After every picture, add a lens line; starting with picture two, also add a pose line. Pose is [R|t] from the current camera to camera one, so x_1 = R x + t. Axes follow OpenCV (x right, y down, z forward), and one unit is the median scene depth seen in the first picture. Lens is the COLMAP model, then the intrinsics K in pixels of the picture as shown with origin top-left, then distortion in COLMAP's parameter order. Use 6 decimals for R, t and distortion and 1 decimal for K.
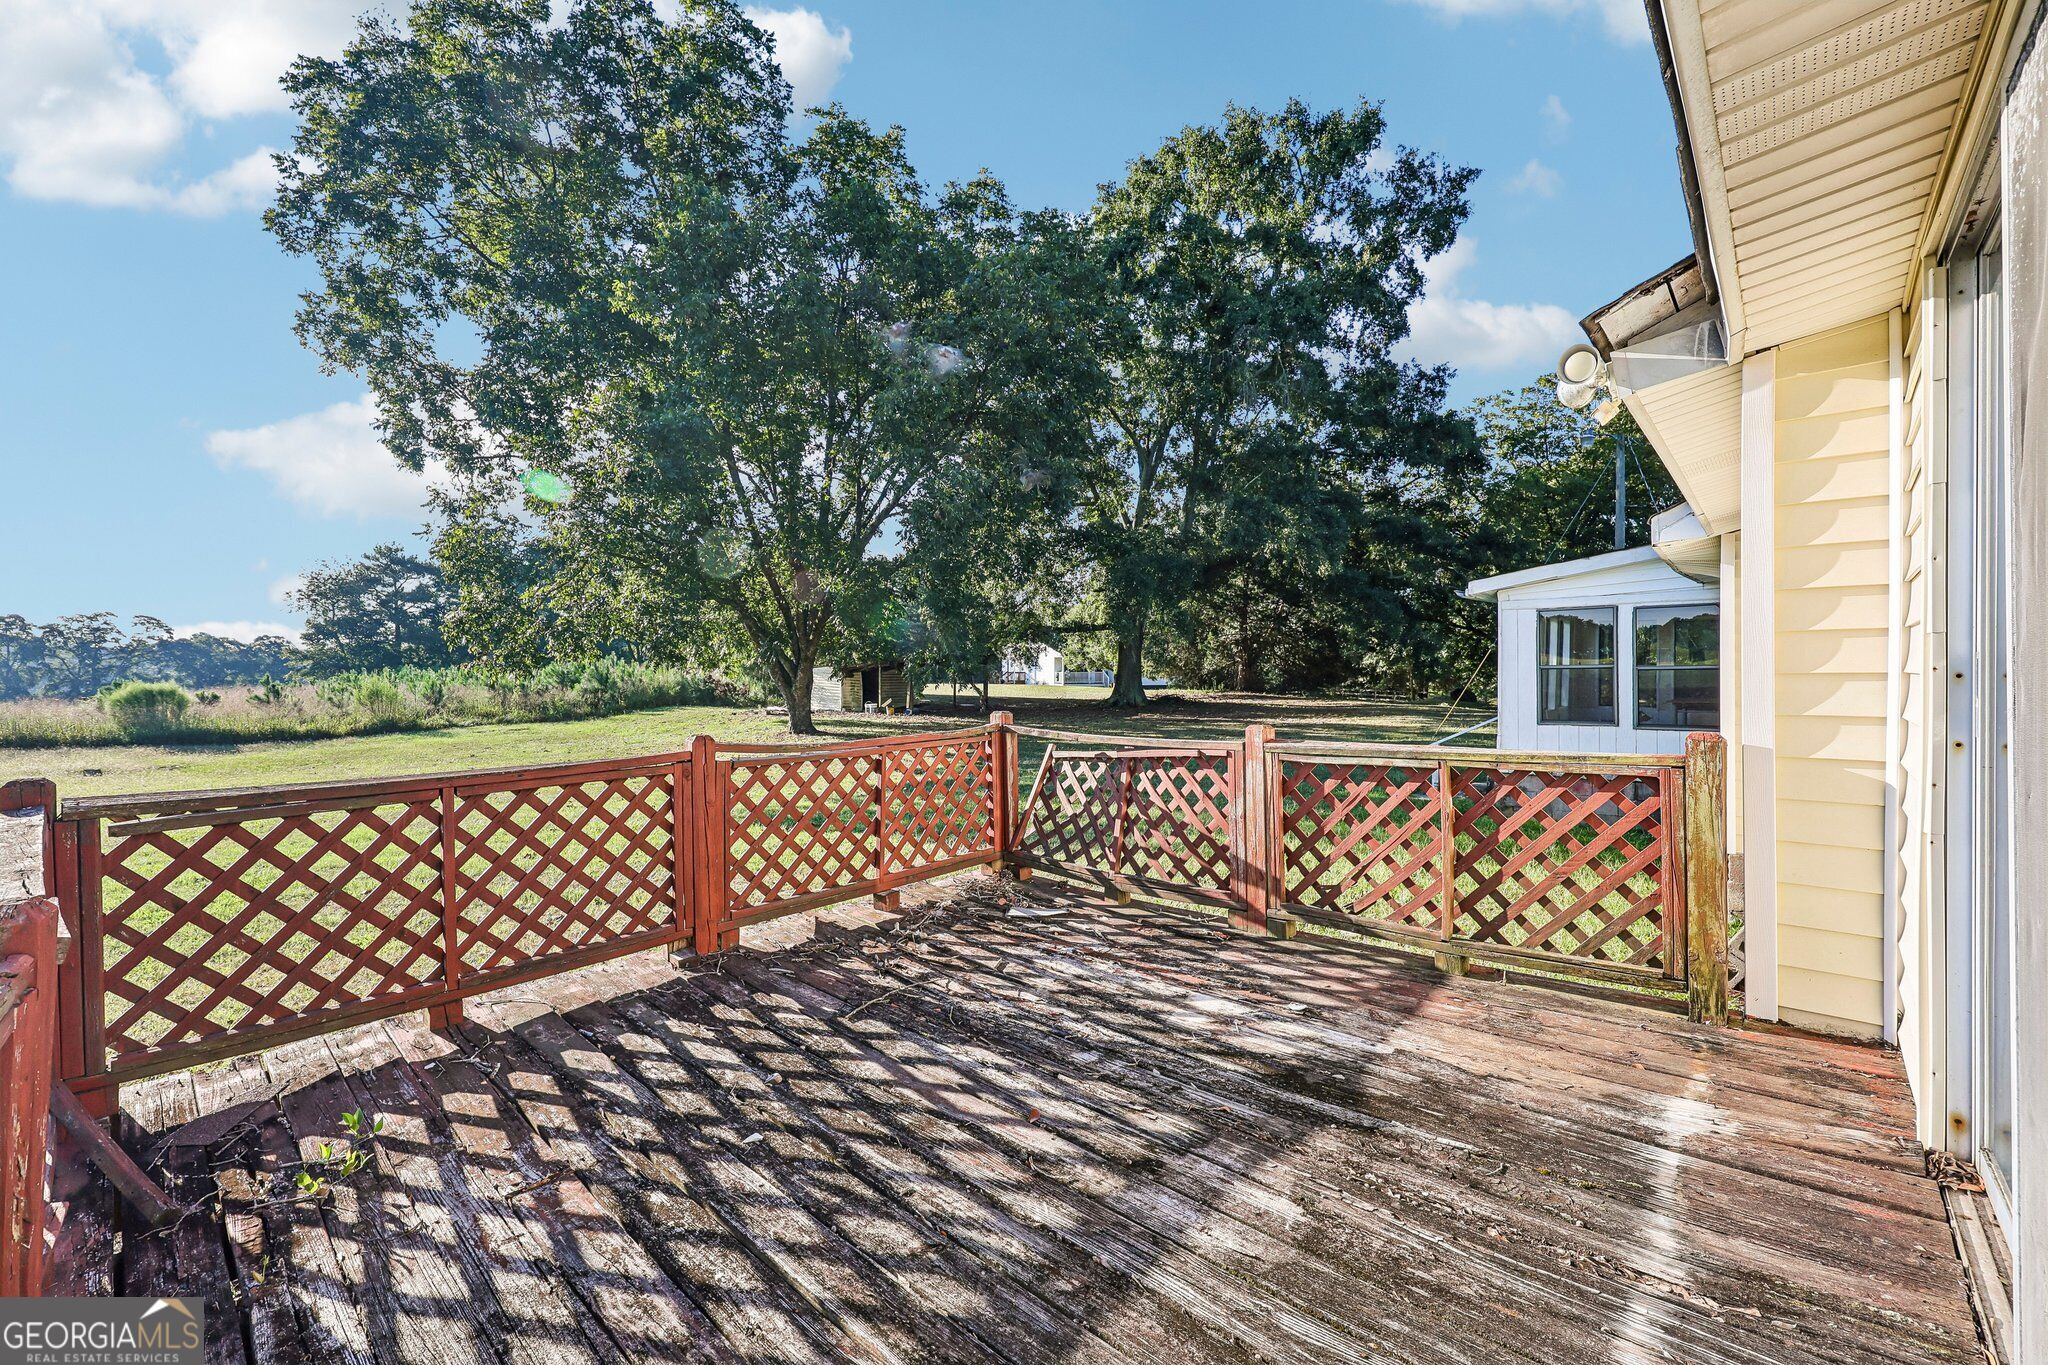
lens RADIAL K [[819.7, 0, 1025.5], [0, 819.7, 684.0], [0, 0, 1]] dist [-0.004556, 0.000965]
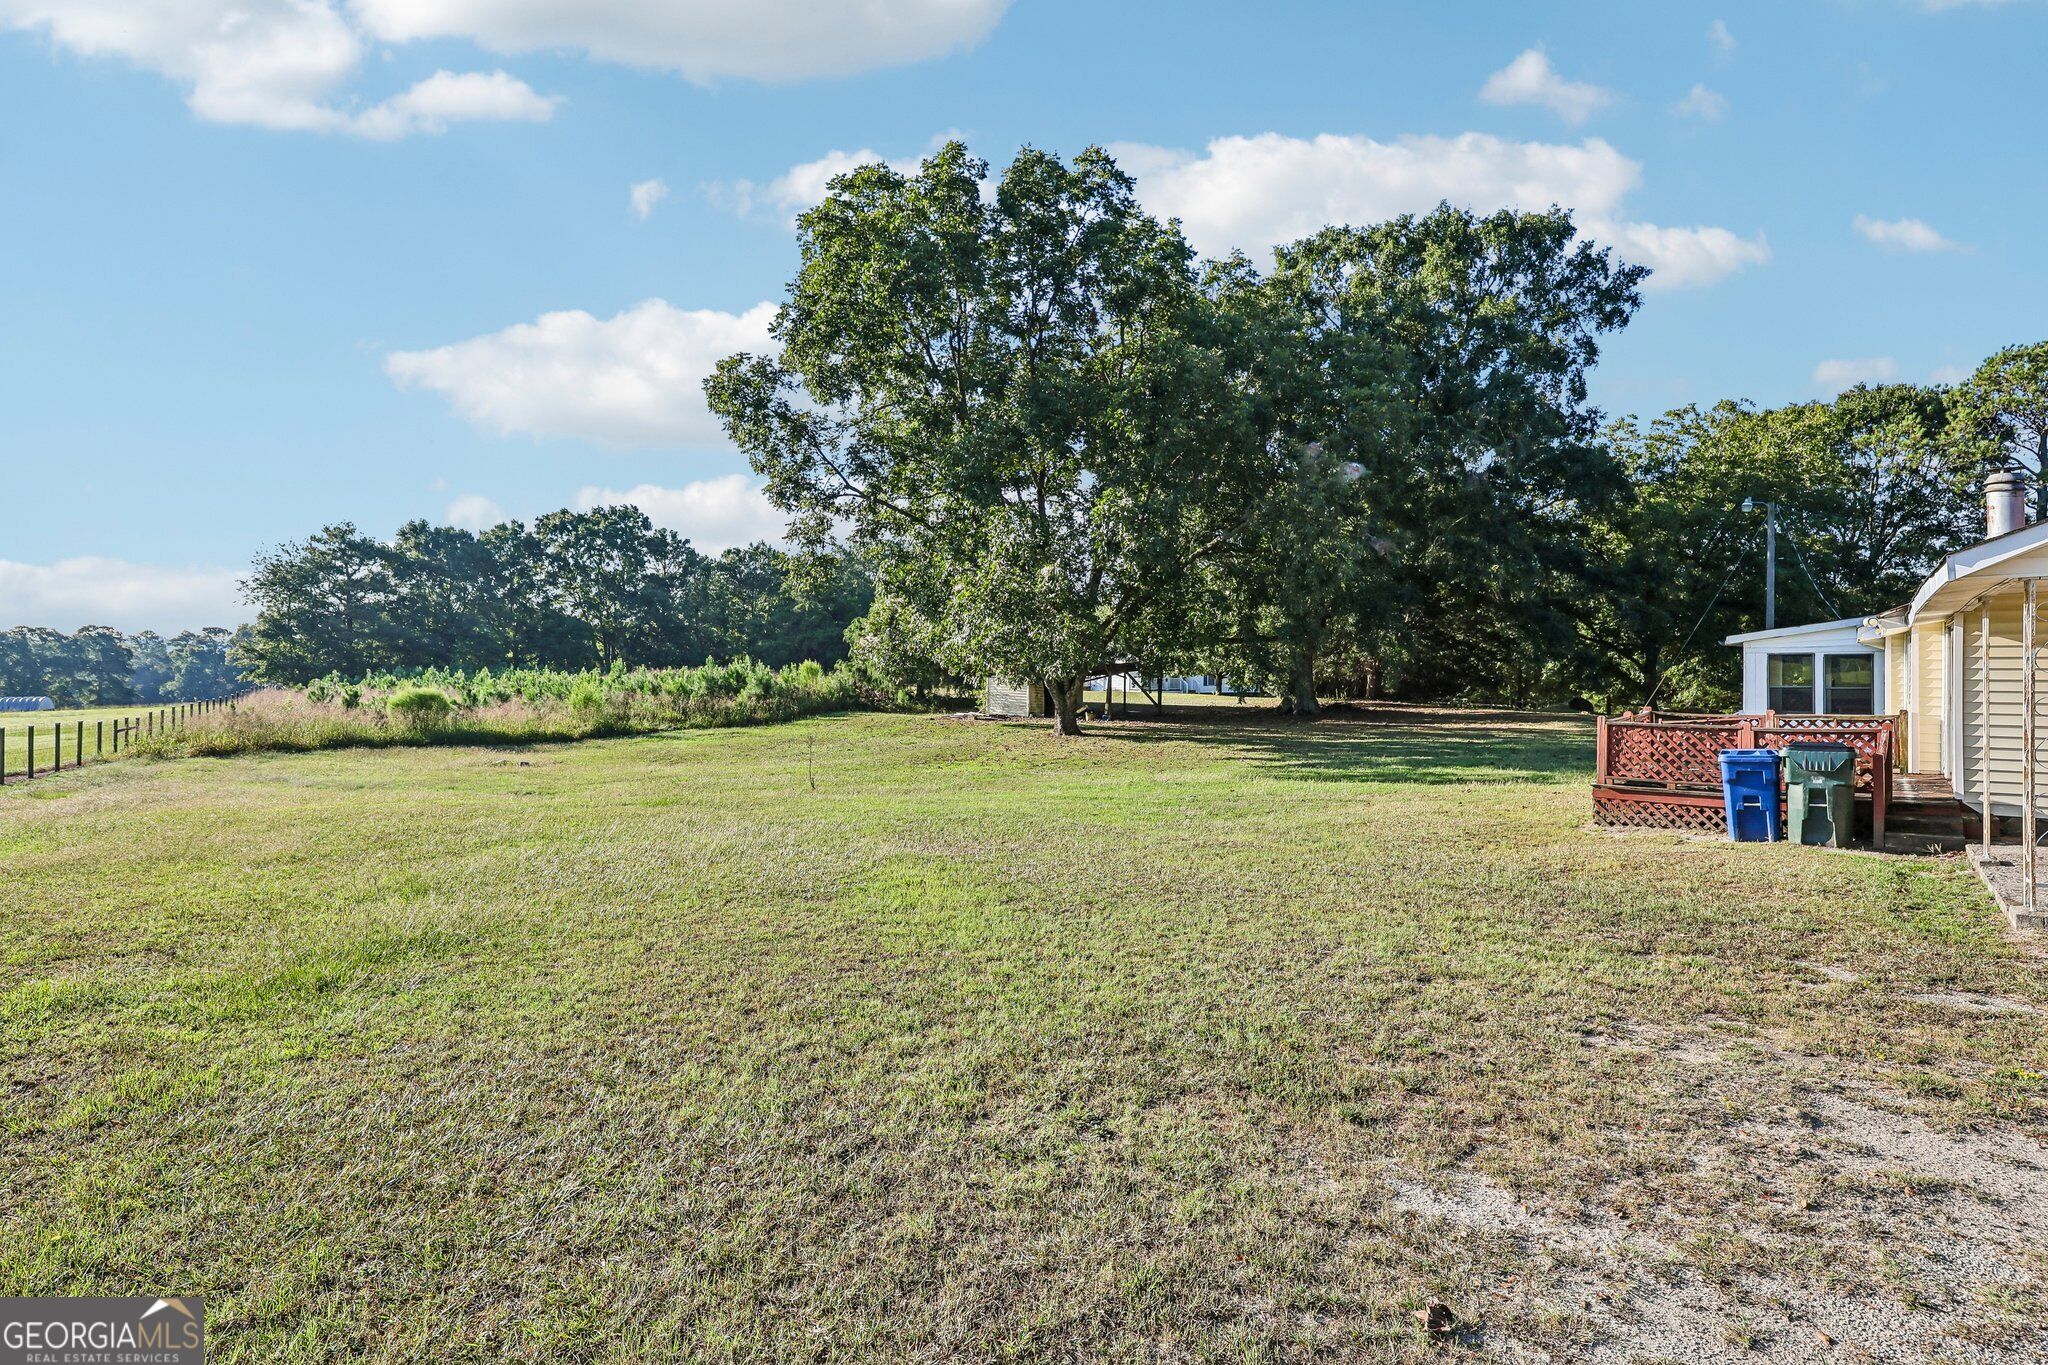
lens RADIAL K [[1045.8, 0, 1019.1], [0, 1045.8, 682.4], [0, 0, 1]] dist [-0.000299, 0.000088]
pose [[0.997790, 0.004817, 0.066277, -0.358914], [-0.004315, 0.999961, -0.007715, -0.000849], [-0.066311, 0.007411, 0.997771, -0.360818]]
